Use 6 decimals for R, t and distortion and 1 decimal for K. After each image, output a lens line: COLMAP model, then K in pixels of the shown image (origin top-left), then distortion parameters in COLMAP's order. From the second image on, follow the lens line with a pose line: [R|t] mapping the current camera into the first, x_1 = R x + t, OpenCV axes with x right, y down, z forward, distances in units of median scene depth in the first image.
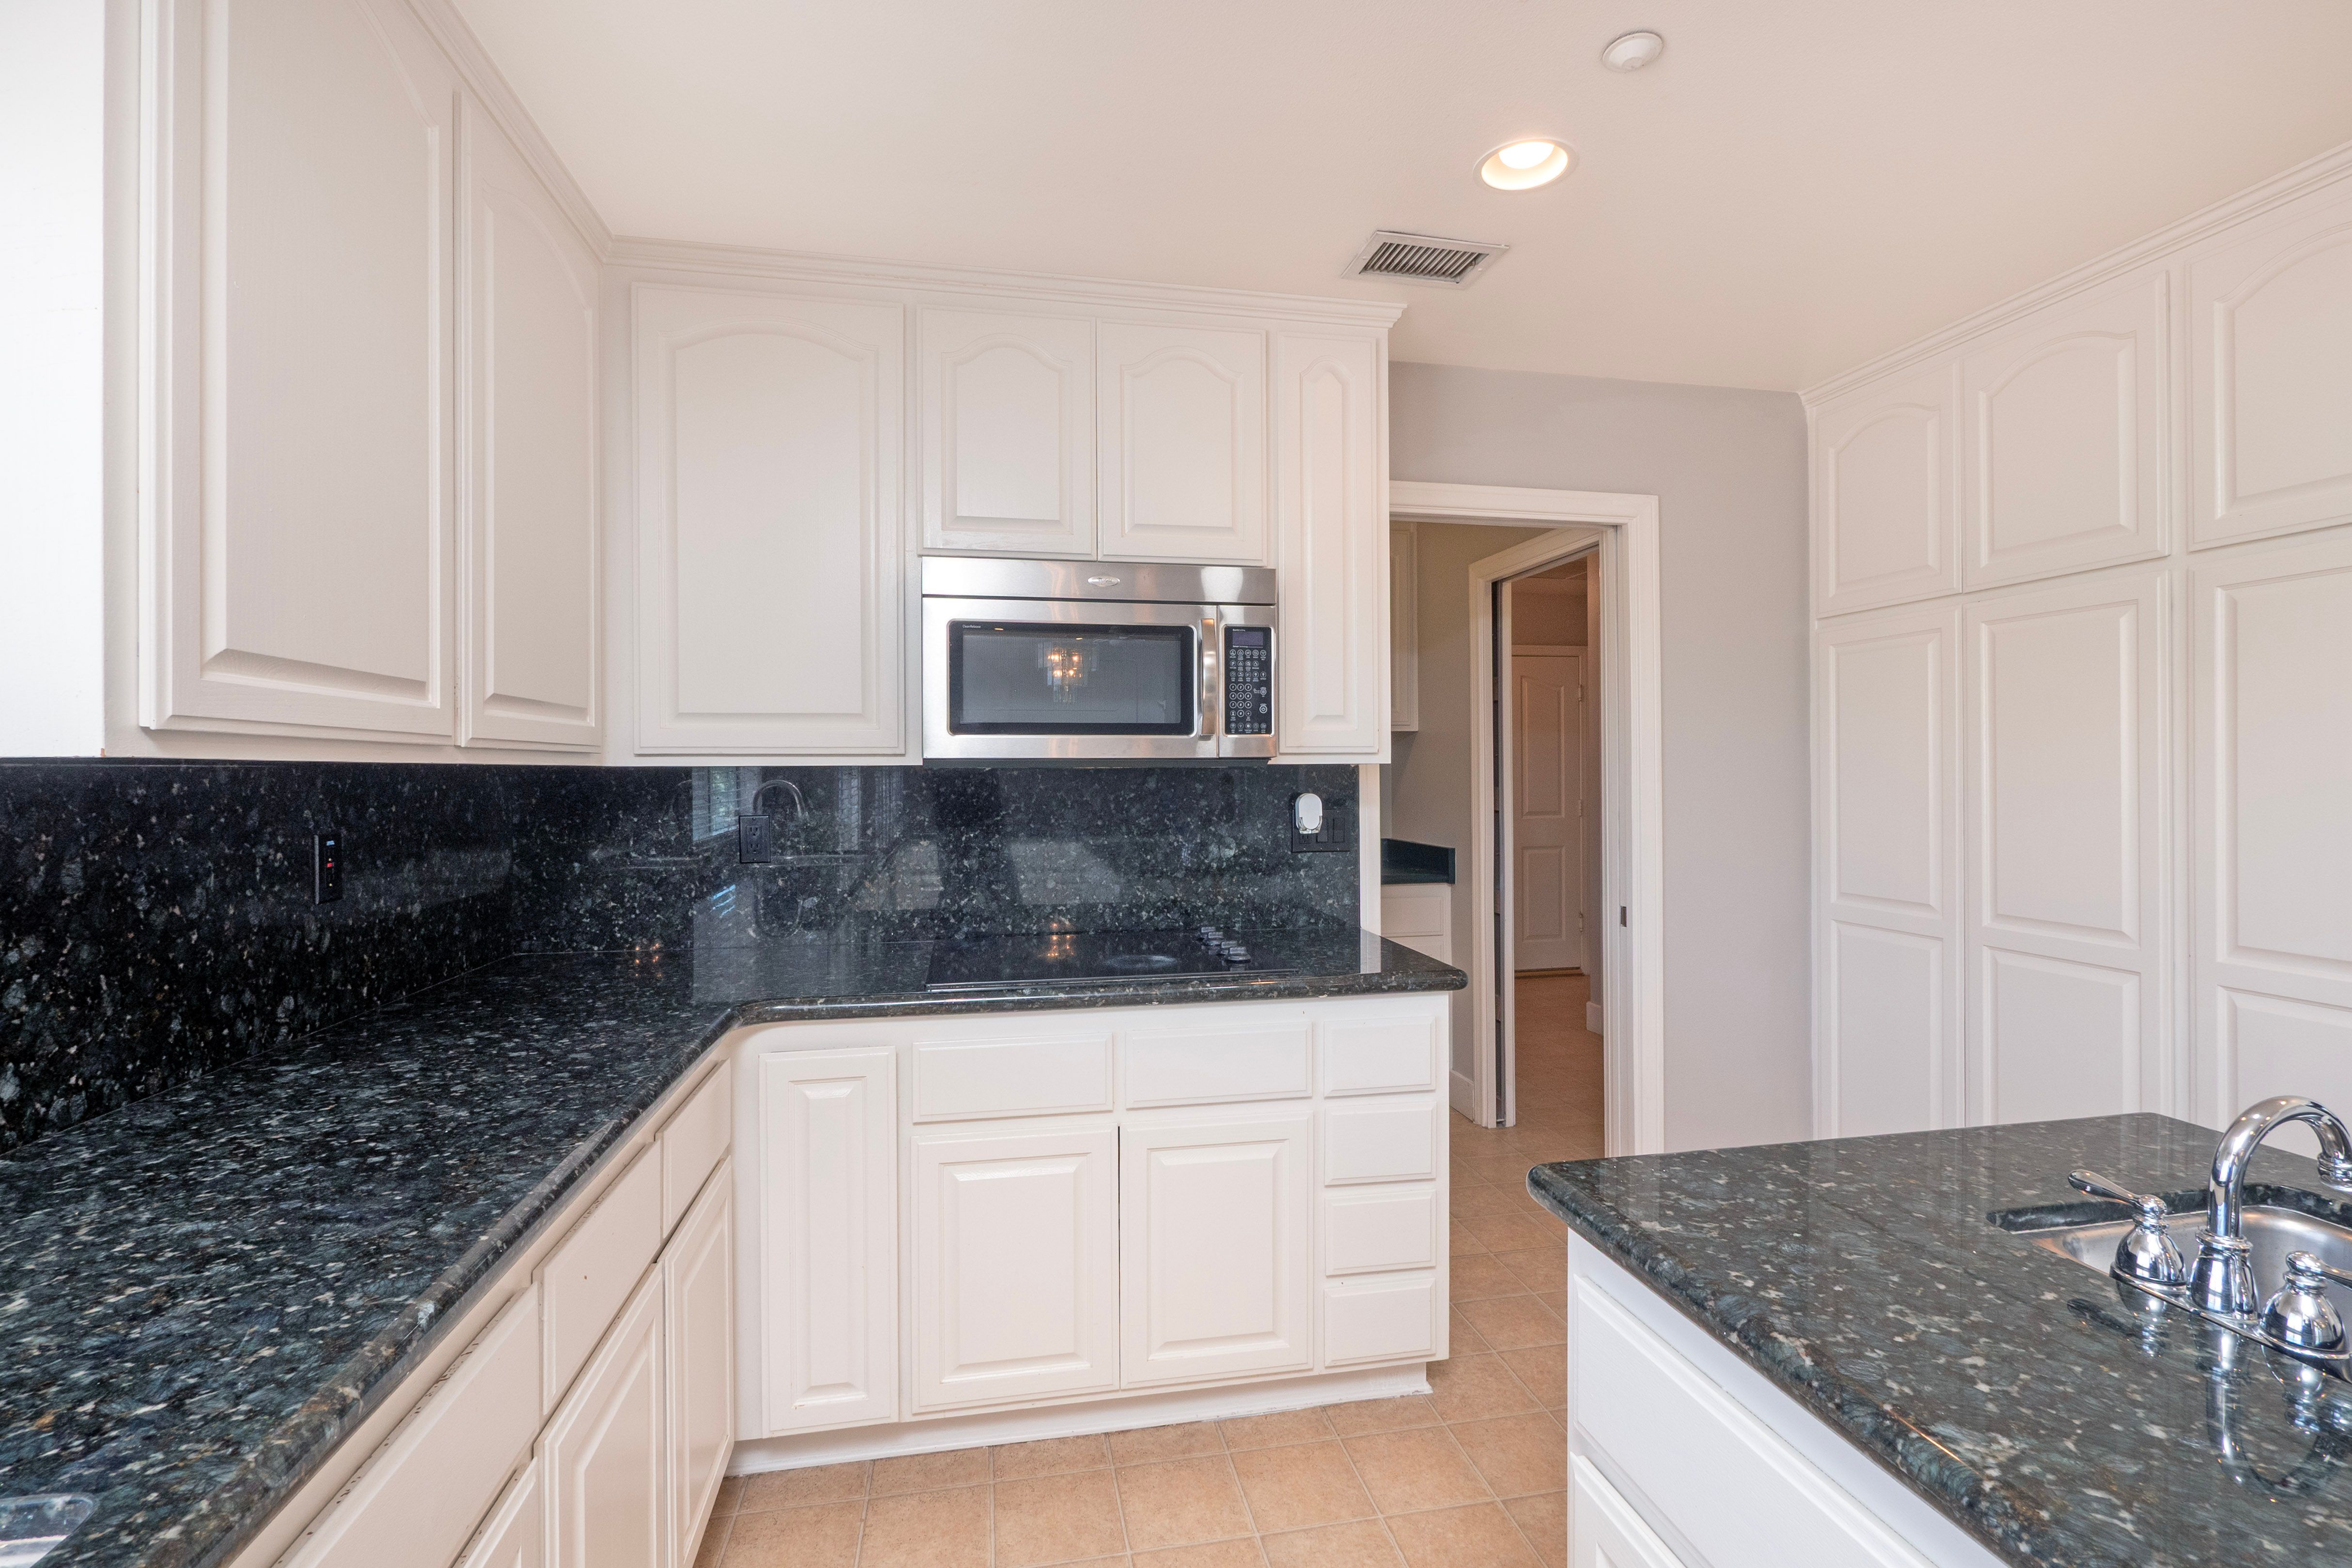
lens RADIAL K [[1052.3, 0, 1166.9], [0, 1052.3, 767.0], [0, 0, 1]] dist [-0.000535, 0.000027]
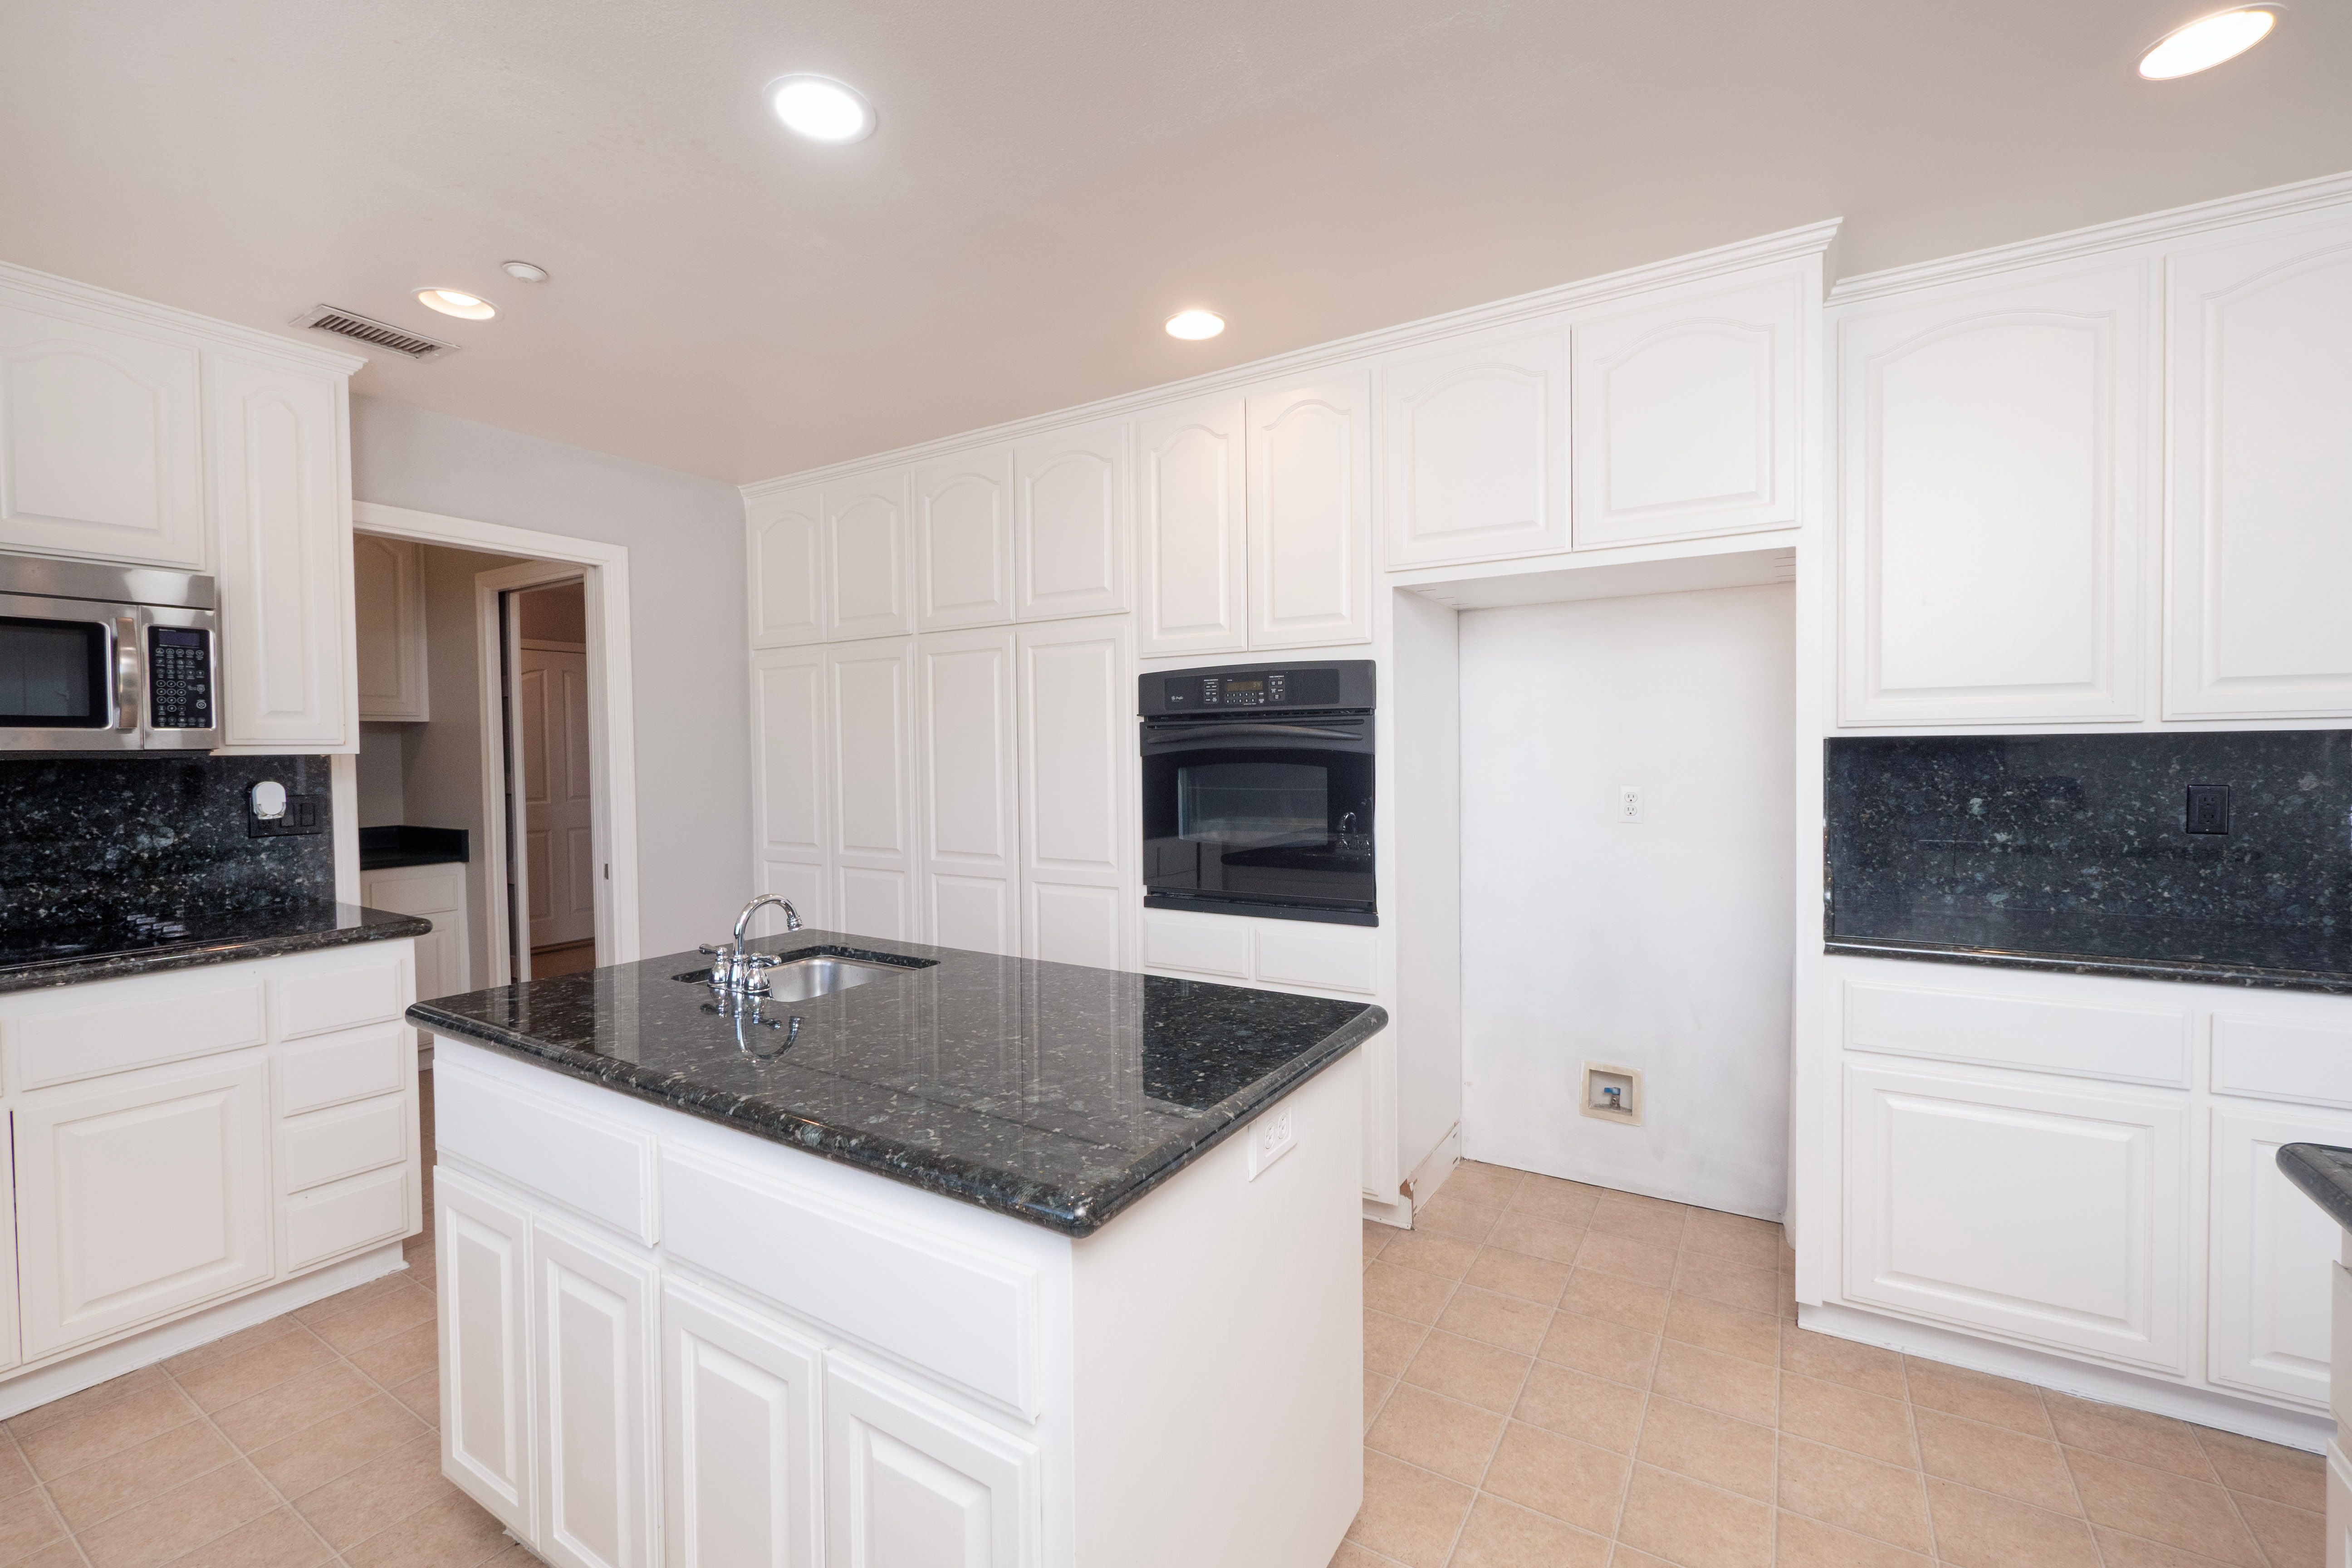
lens RADIAL K [[999.5, 0, 1183.2], [0, 999.5, 772.8], [0, 0, 1]] dist [-0.001881, -0.000933]
pose [[0.671793, -0.019337, 0.740486, 0.008662], [0.005458, 0.999761, 0.021155, -0.000958], [-0.740719, -0.010170, 0.671738, -0.427638]]
